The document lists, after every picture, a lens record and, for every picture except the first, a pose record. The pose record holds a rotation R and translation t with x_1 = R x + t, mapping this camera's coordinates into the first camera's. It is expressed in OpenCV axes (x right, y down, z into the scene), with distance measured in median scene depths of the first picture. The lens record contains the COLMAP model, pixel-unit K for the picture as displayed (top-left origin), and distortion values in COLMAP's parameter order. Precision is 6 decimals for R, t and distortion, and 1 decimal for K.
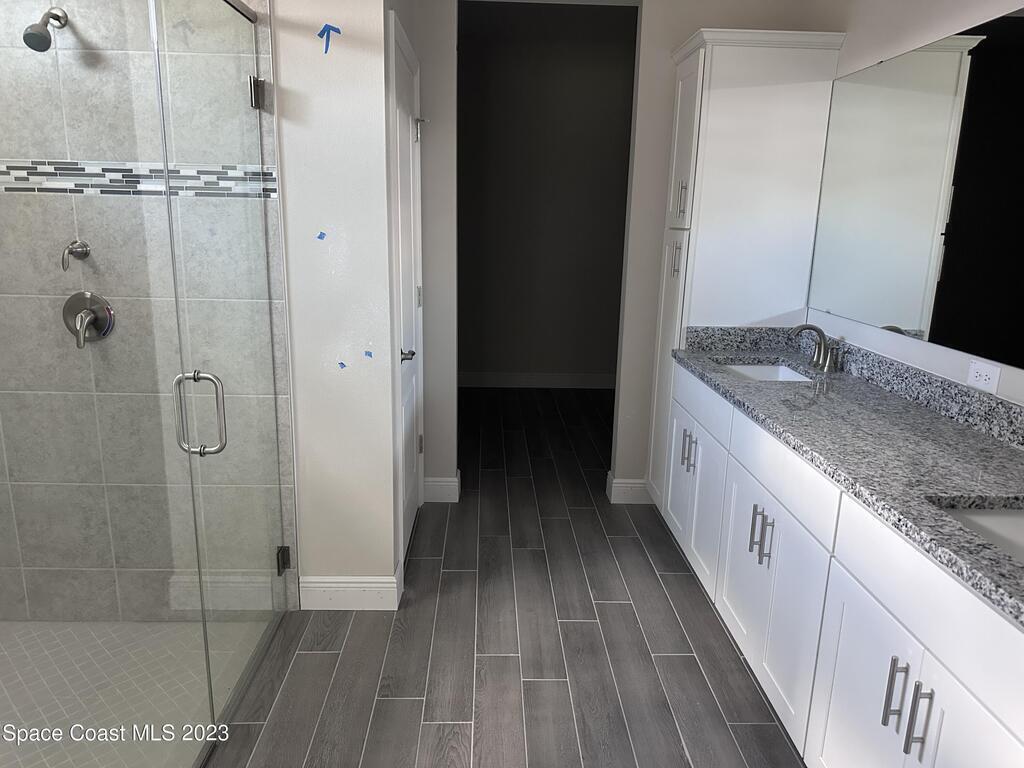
lens RADIAL K [[726.2, 0, 509.2], [0, 726.2, 390.7], [0, 0, 1]] dist [0.058858, -0.074088]
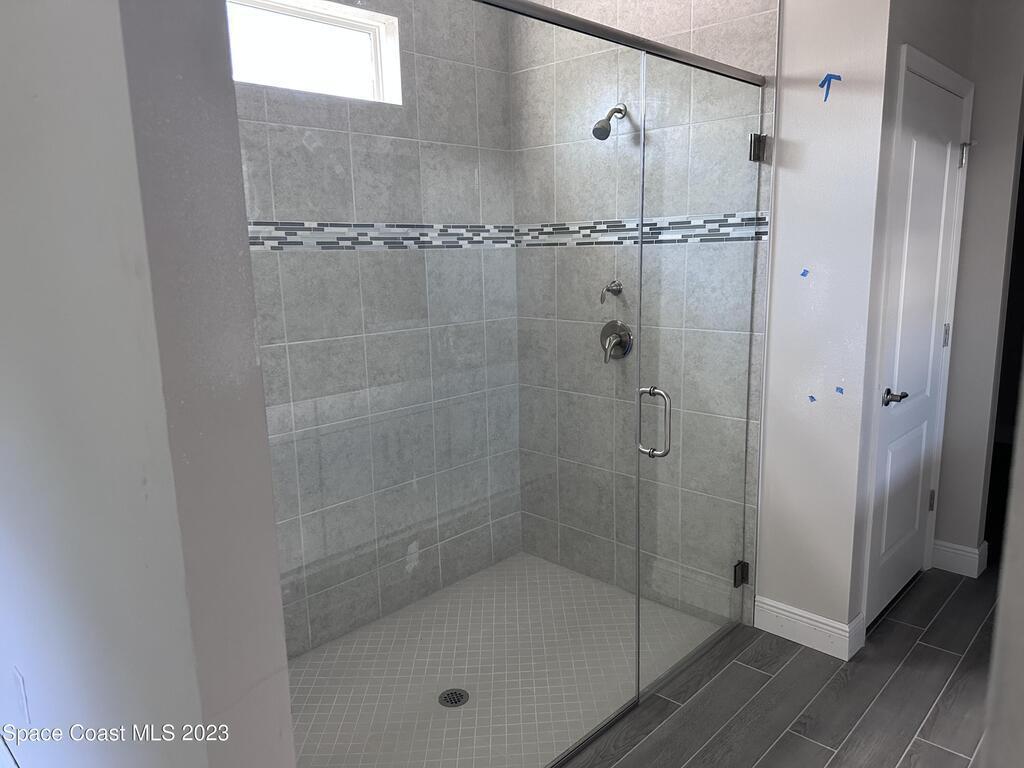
lens RADIAL K [[726.2, 0, 517.6], [0, 726.2, 390.7], [0, 0, 1]] dist [0.058858, -0.074088]
pose [[0.699204, 0.102727, -0.707503, 0.215013], [-0.134243, 0.990885, 0.011204, -0.002973], [0.702205, 0.087144, 0.706622, -0.011772]]
